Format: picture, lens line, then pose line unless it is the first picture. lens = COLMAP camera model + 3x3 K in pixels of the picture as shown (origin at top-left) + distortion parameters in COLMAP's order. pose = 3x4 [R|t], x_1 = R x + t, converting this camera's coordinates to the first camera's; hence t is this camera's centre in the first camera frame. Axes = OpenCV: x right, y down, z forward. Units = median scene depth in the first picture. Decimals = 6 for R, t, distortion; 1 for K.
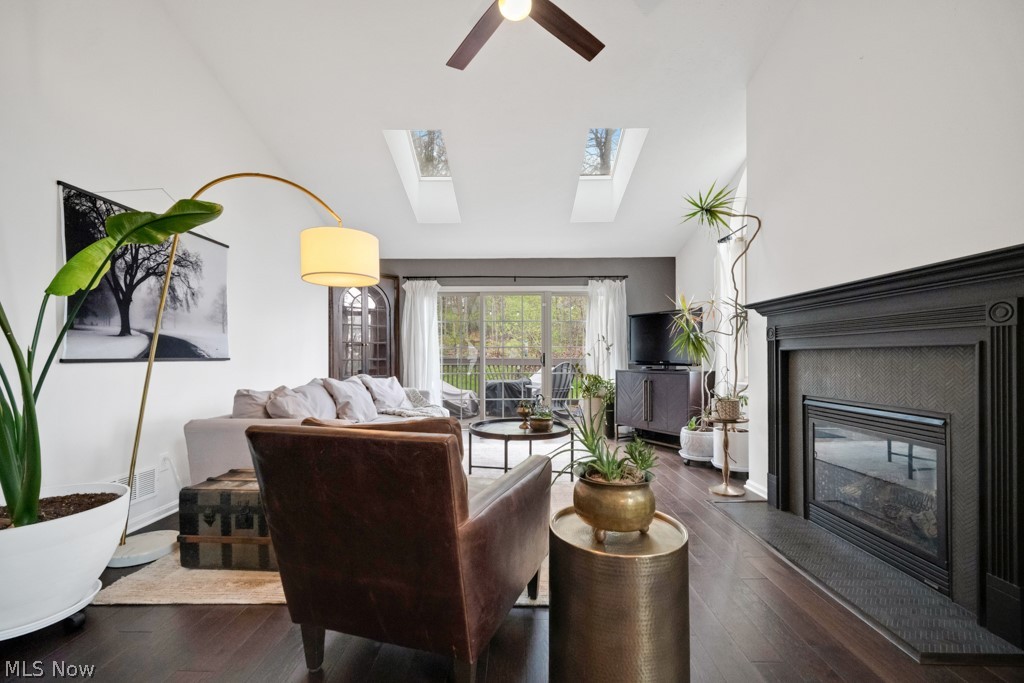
lens RADIAL K [[411.4, 0, 525.3], [0, 411.4, 356.3], [0, 0, 1]] dist [0.001072, 0.001277]
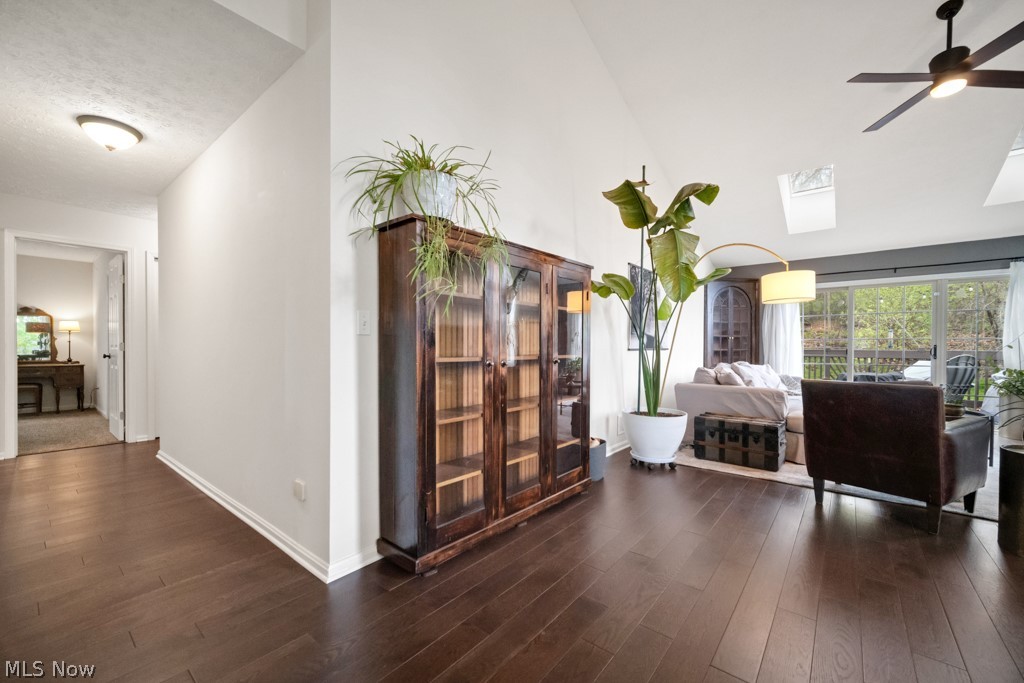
lens RADIAL K [[411.4, 0, 515.1], [0, 411.4, 352.1], [0, 0, 1]] dist [0.001072, 0.001277]
pose [[0.765124, 0.011505, -0.643780, -0.196009], [-0.002518, 0.999886, 0.014877, -0.006883], [0.643878, -0.009762, 0.765066, -0.827793]]
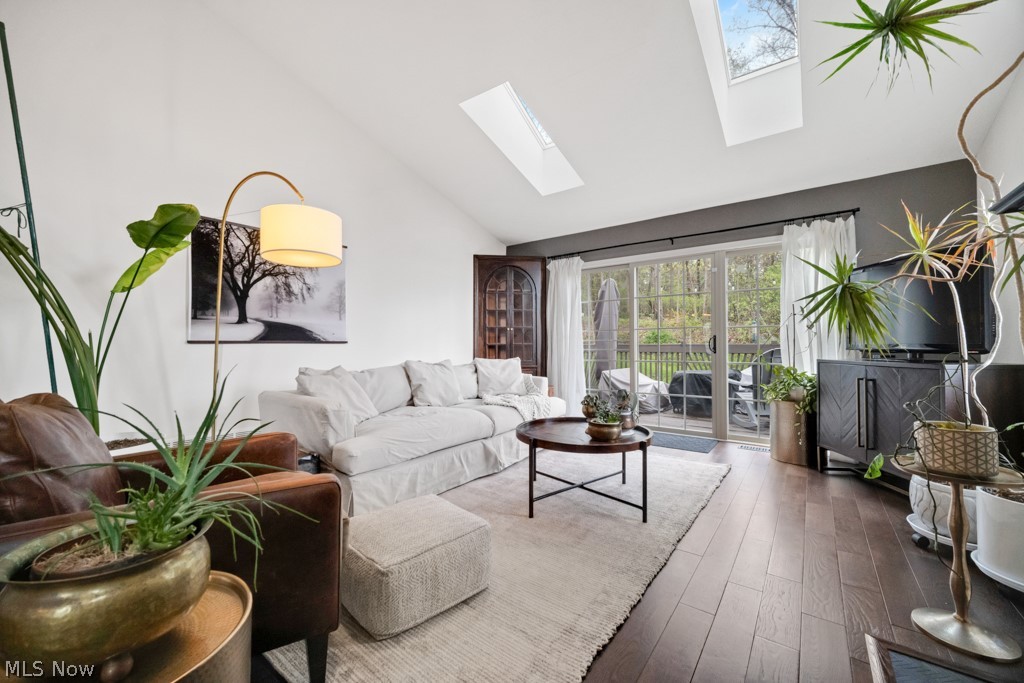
lens RADIAL K [[411.4, 0, 509.1], [0, 411.4, 338.8], [0, 0, 1]] dist [0.001072, 0.001277]
pose [[0.798589, -0.010253, -0.601789, 0.453259], [0.002739, 0.999906, -0.013402, 0.017436], [0.601870, 0.009054, 0.798542, 0.430090]]
